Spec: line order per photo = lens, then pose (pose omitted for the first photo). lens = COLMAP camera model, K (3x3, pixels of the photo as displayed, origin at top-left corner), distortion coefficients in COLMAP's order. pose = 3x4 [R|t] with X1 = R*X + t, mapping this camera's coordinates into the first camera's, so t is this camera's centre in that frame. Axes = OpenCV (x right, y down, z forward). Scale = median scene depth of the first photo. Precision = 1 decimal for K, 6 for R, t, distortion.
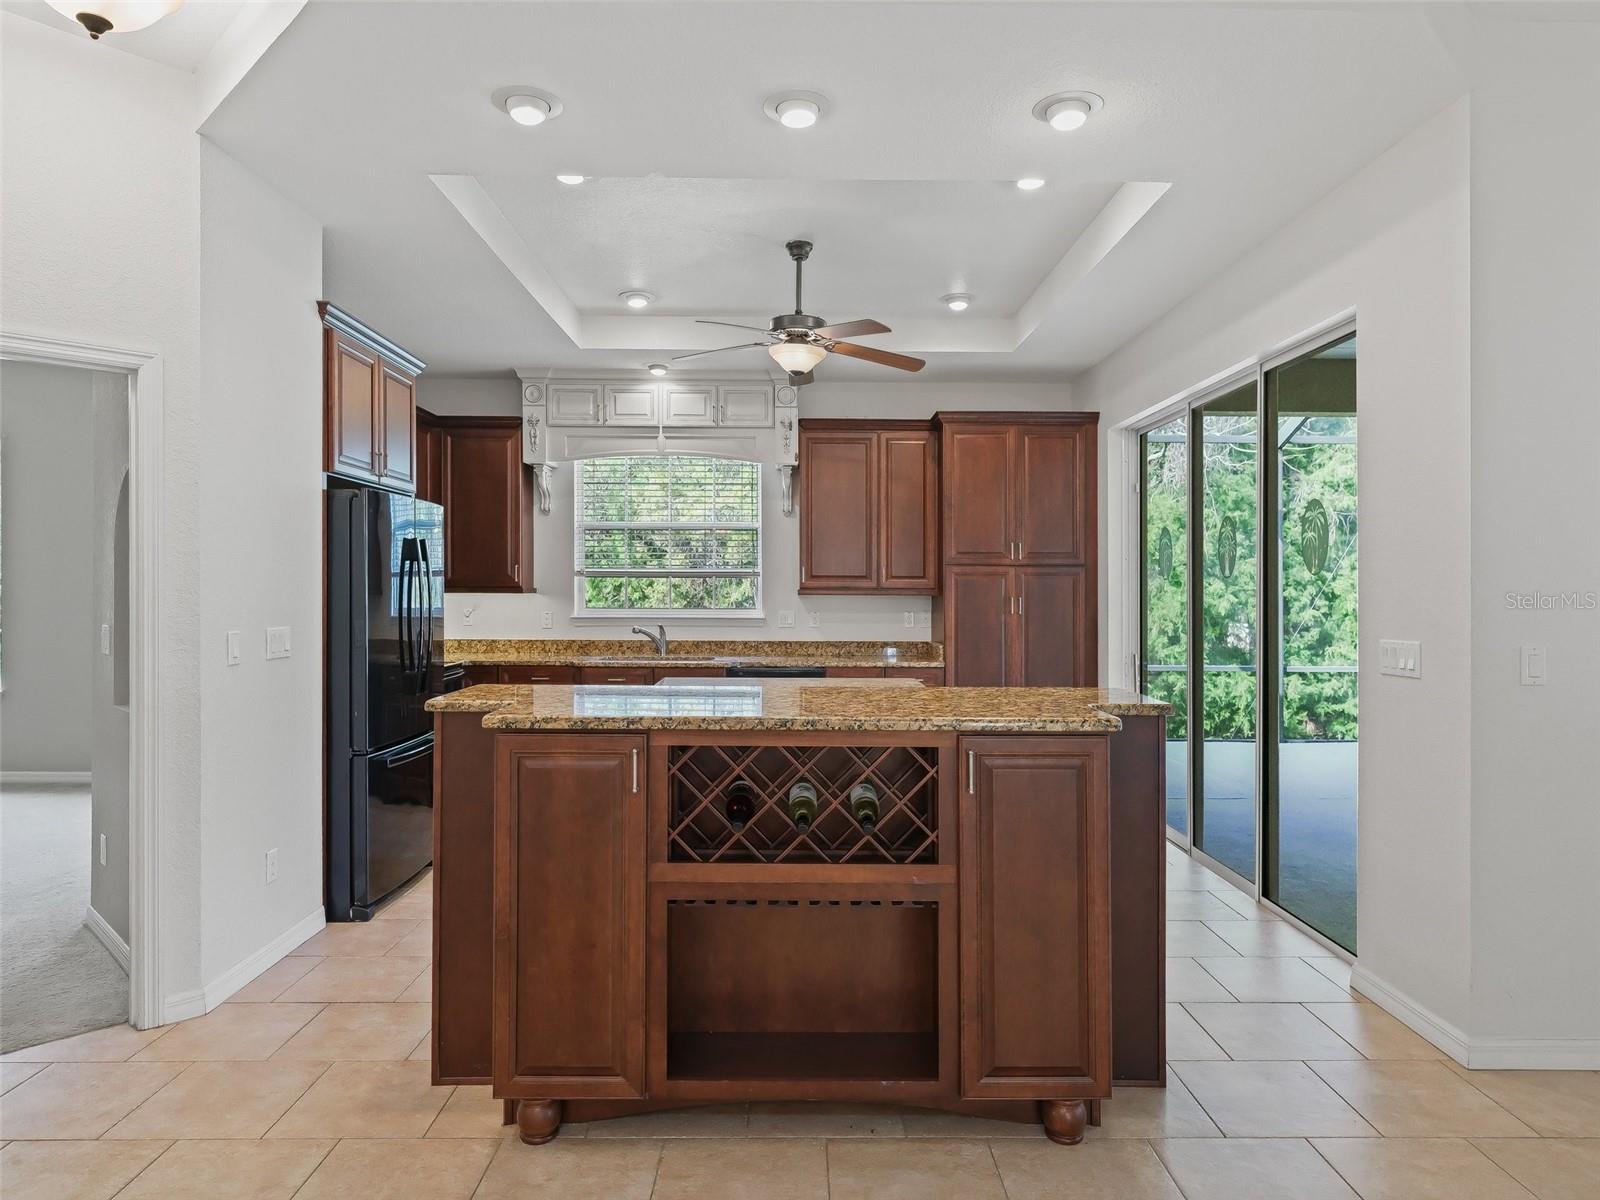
lens RADIAL K [[975.2, 0, 801.1], [0, 975.2, 590.0], [0, 0, 1]] dist [0.002481, -0.002172]
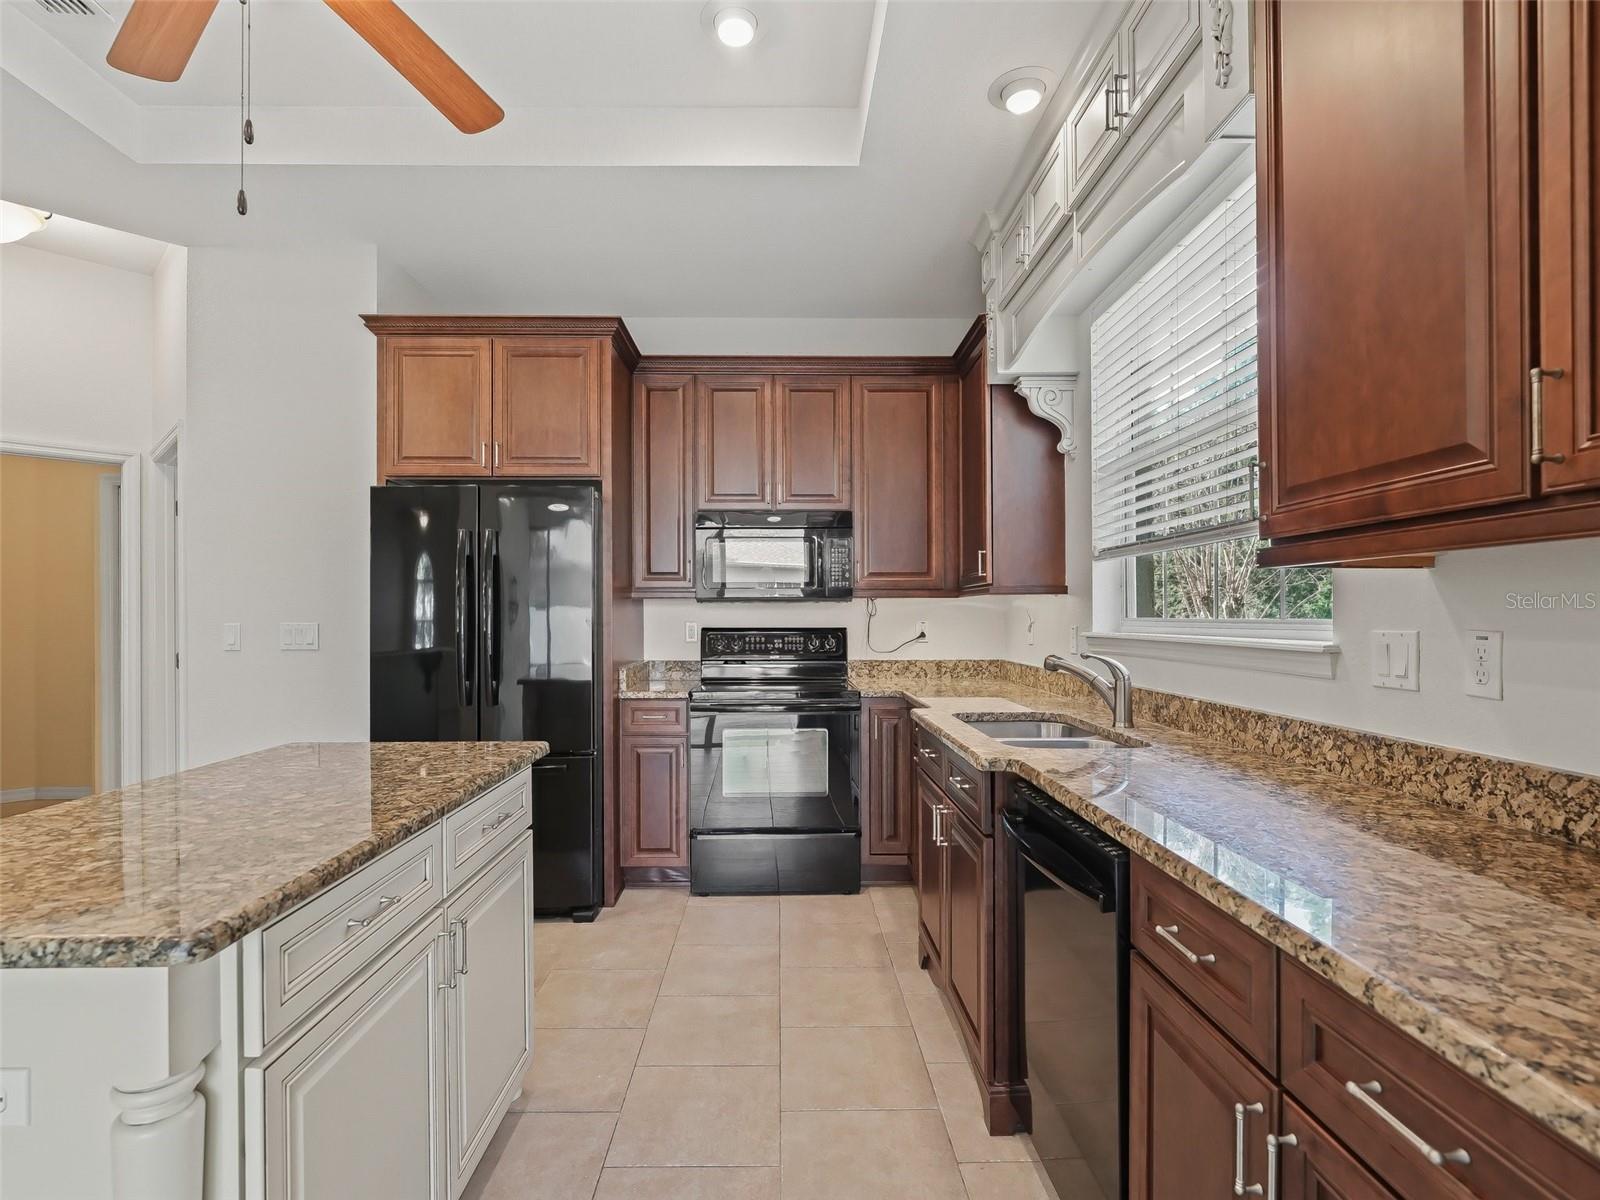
lens RADIAL K [[787.6, 0, 792.0], [0, 787.6, 617.9], [0, 0, 1]] dist [-0.004699, 0.000101]
pose [[0.006358, -0.002062, -0.999978, 0.218969], [0.002721, 0.999994, -0.002045, 0.019288], [0.999976, -0.002708, 0.006363, 0.871241]]
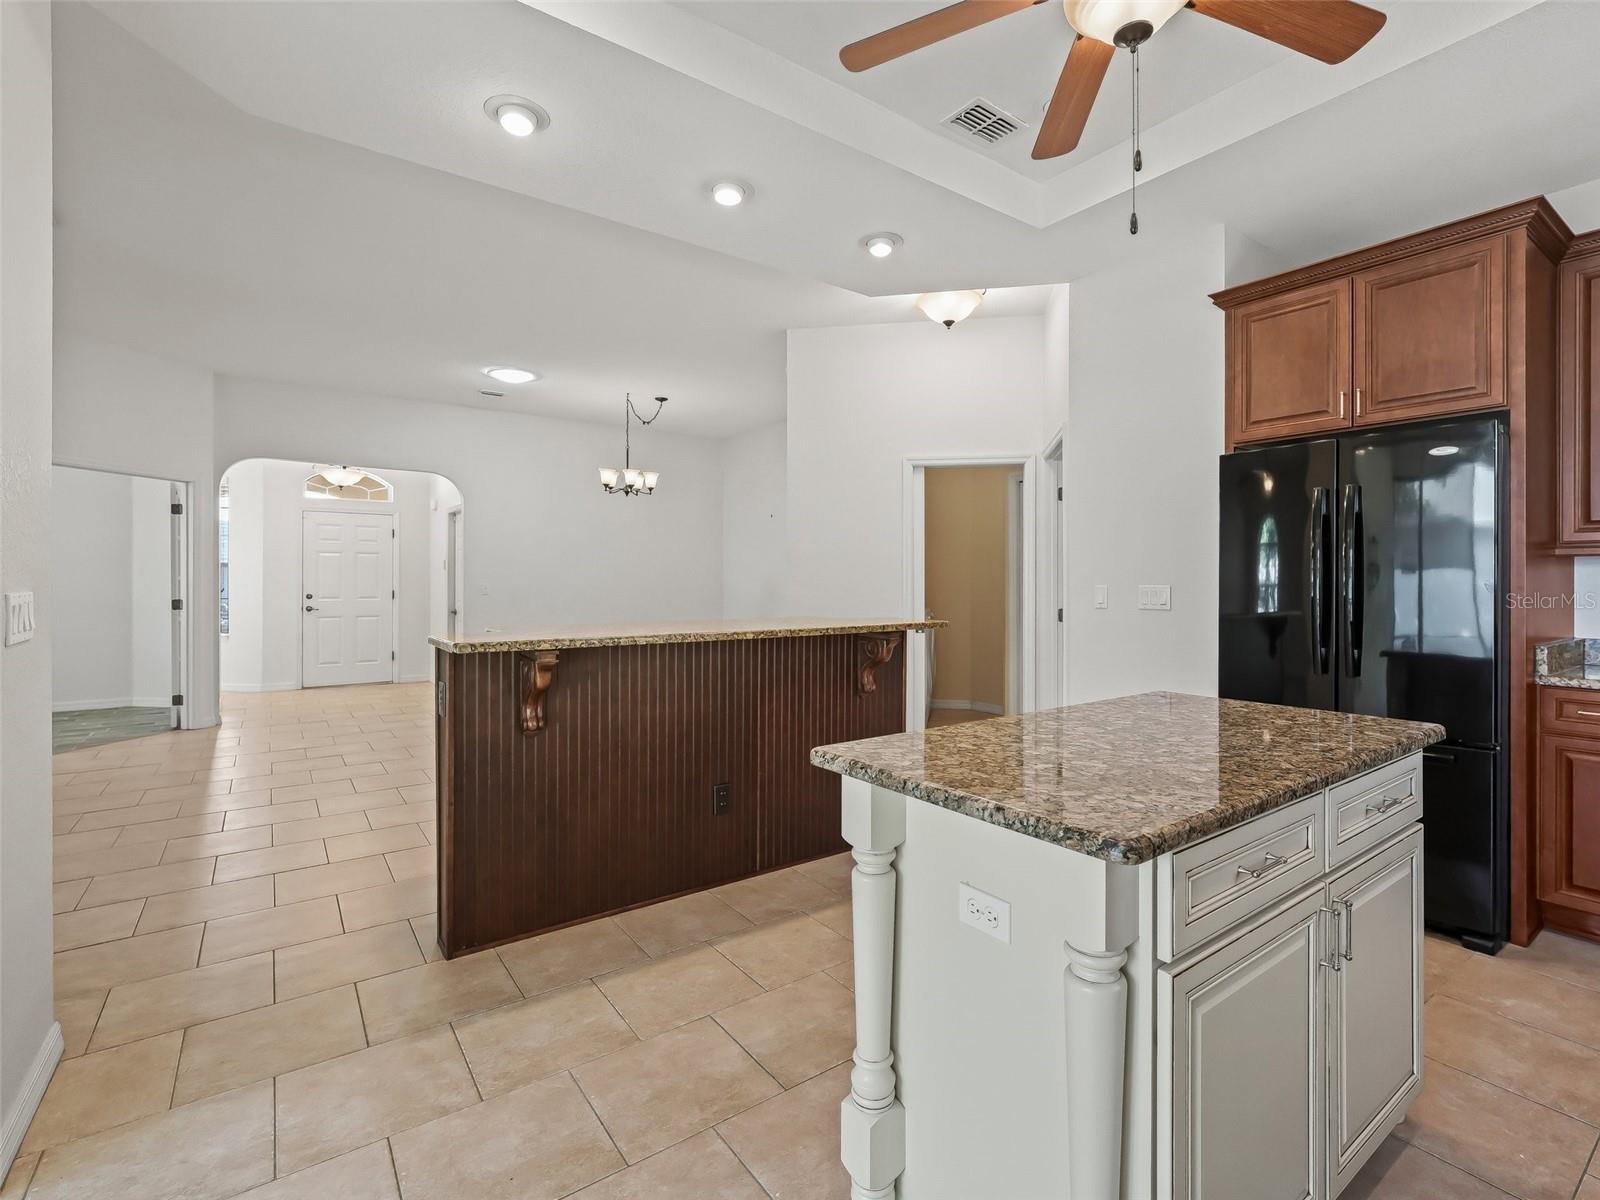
lens RADIAL K [[755.5, 0, 829.2], [0, 755.5, 584.1], [0, 0, 1]] dist [-0.000776, 0.000819]
pose [[-0.805249, -0.002323, -0.592932, 0.225193], [-0.002523, 0.999997, -0.000492, 0.020416], [0.592931, 0.001100, -0.805252, 0.858163]]
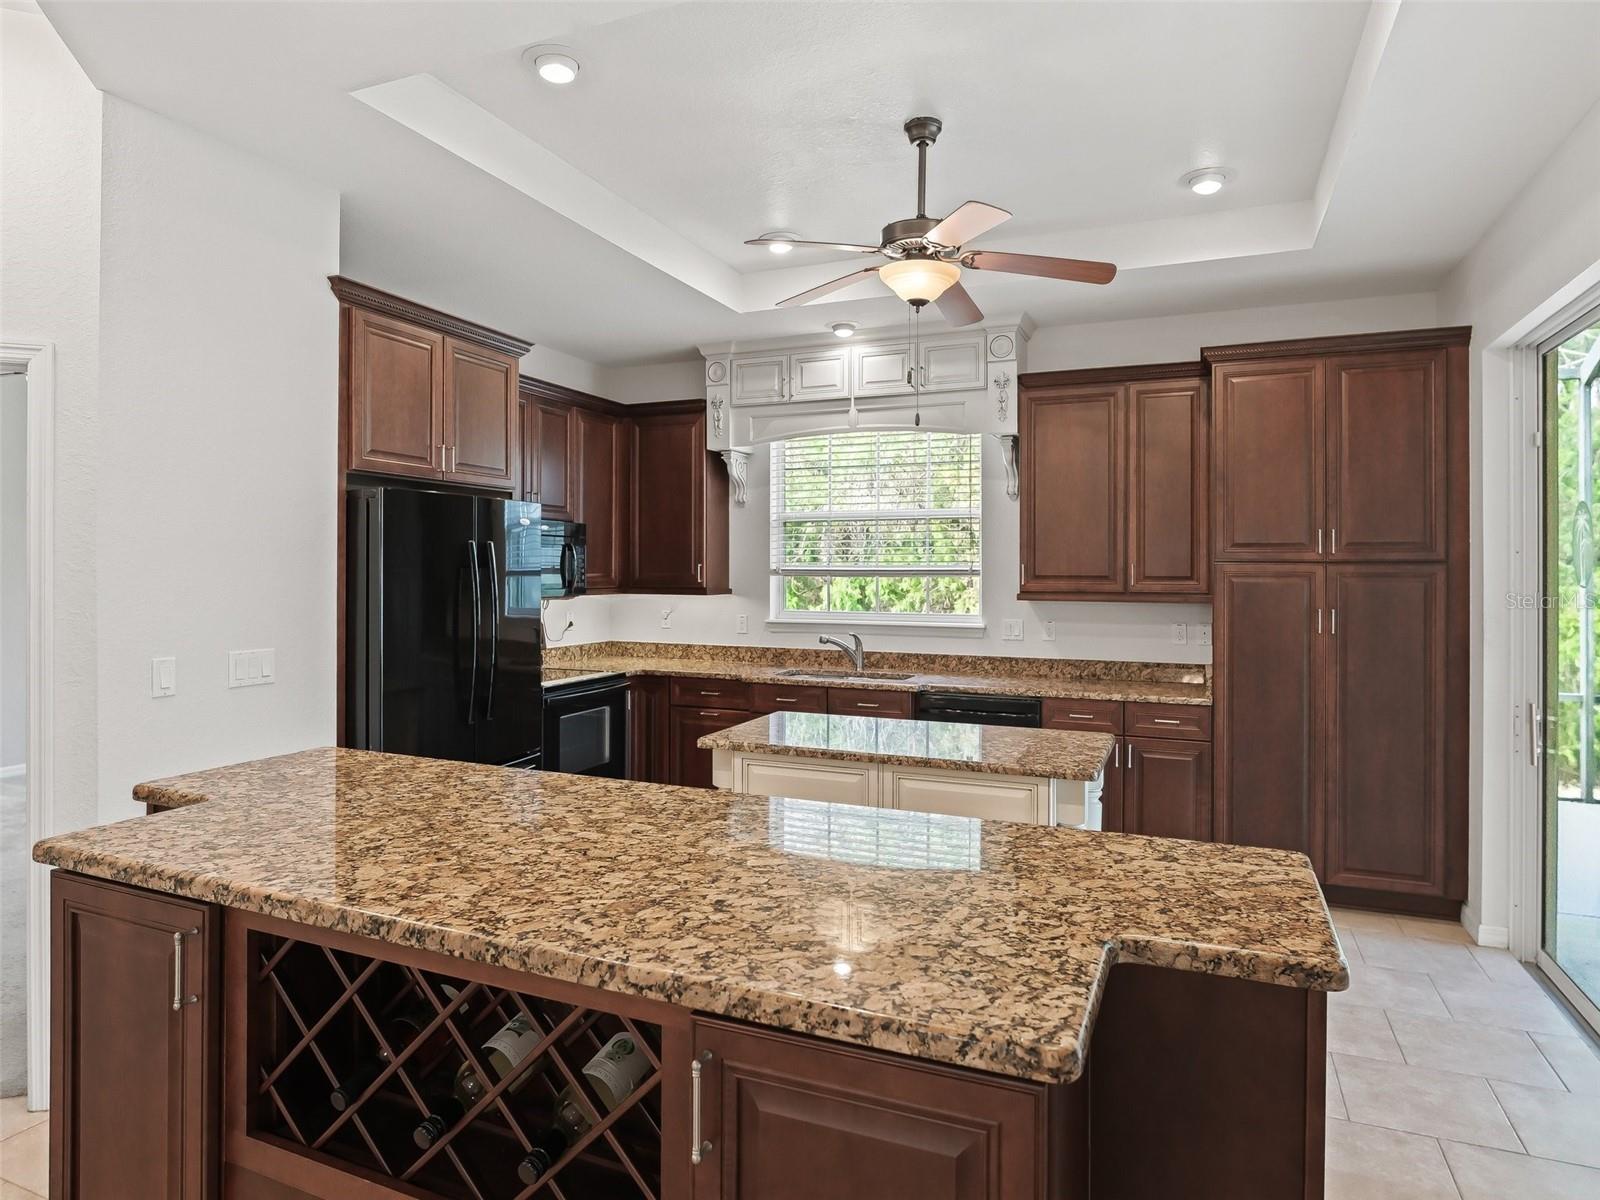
lens RADIAL K [[945.2, 0, 789.5], [0, 945.2, 573.4], [0, 0, 1]] dist [-0.015040, -0.002535]
pose [[0.913834, 0.000071, -0.406088, 0.138083], [0.000157, 1.000000, 0.000528, -0.017089], [0.406088, -0.000546, 0.913834, 0.235996]]
